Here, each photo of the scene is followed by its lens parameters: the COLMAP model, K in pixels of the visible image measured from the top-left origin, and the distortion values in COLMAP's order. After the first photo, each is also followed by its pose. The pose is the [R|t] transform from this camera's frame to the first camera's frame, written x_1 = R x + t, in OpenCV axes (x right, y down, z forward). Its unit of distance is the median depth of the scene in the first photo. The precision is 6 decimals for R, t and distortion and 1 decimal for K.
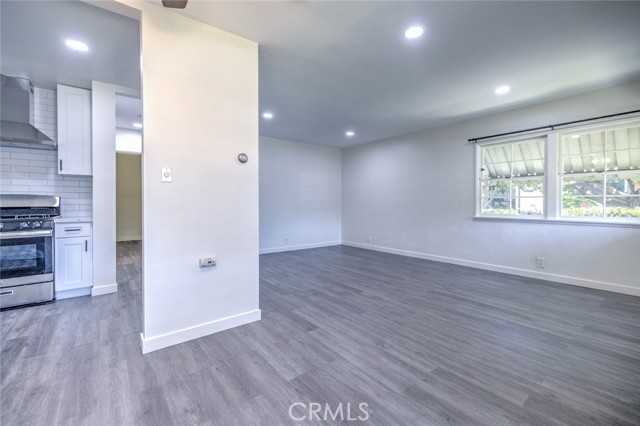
lens RADIAL K [[277.6, 0, 321.4], [0, 277.6, 203.7], [0, 0, 1]] dist [0.002371, 0.000249]
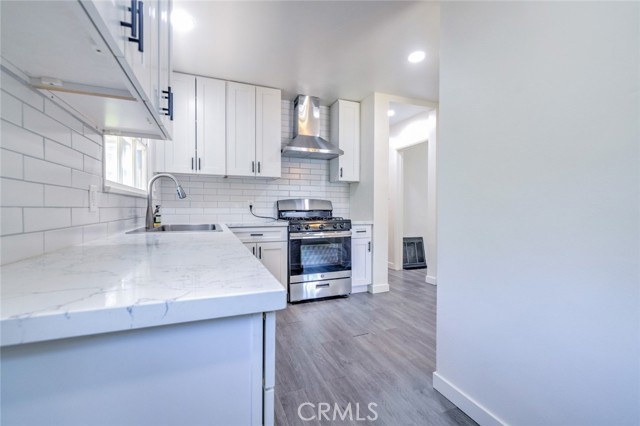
lens RADIAL K [[277.8, 0, 319.6], [0, 277.8, 212.0], [0, 0, 1]] dist [0.000688, 0.000104]
pose [[0.959916, 0.011819, -0.280039, -0.880782], [-0.008772, 0.999888, 0.012131, 0.006902], [0.280151, -0.009188, 0.959912, -0.105631]]
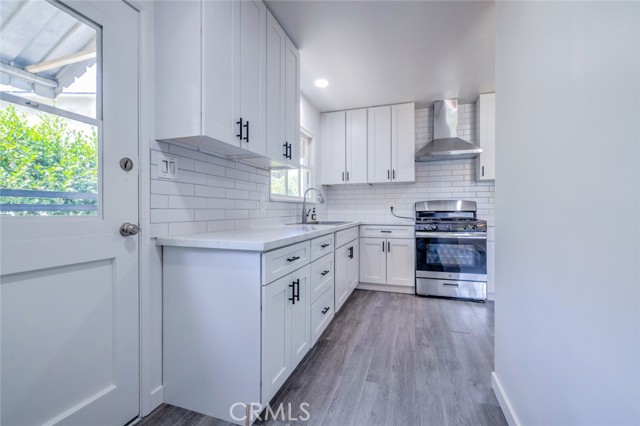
lens RADIAL K [[277.8, 0, 319.6], [0, 277.8, 212.0], [0, 0, 1]] dist [0.000688, 0.000104]
pose [[0.552107, 0.010333, -0.833710, -0.504022], [-0.003244, 0.999942, 0.010244, 0.007195], [0.833767, -0.002951, 0.552108, -0.106899]]
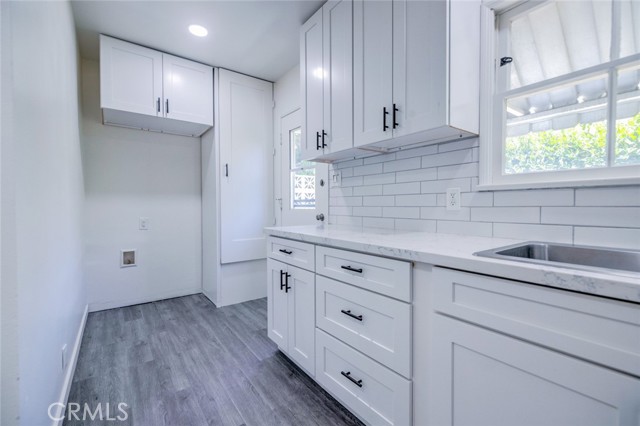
lens RADIAL K [[277.8, 0, 319.6], [0, 277.8, 212.0], [0, 0, 1]] dist [0.000688, 0.000104]
pose [[-0.999793, 0.002456, 0.020207, -1.133305], [0.002941, 0.999706, 0.024052, 0.004481], [-0.020142, 0.024107, -0.999506, 0.844635]]
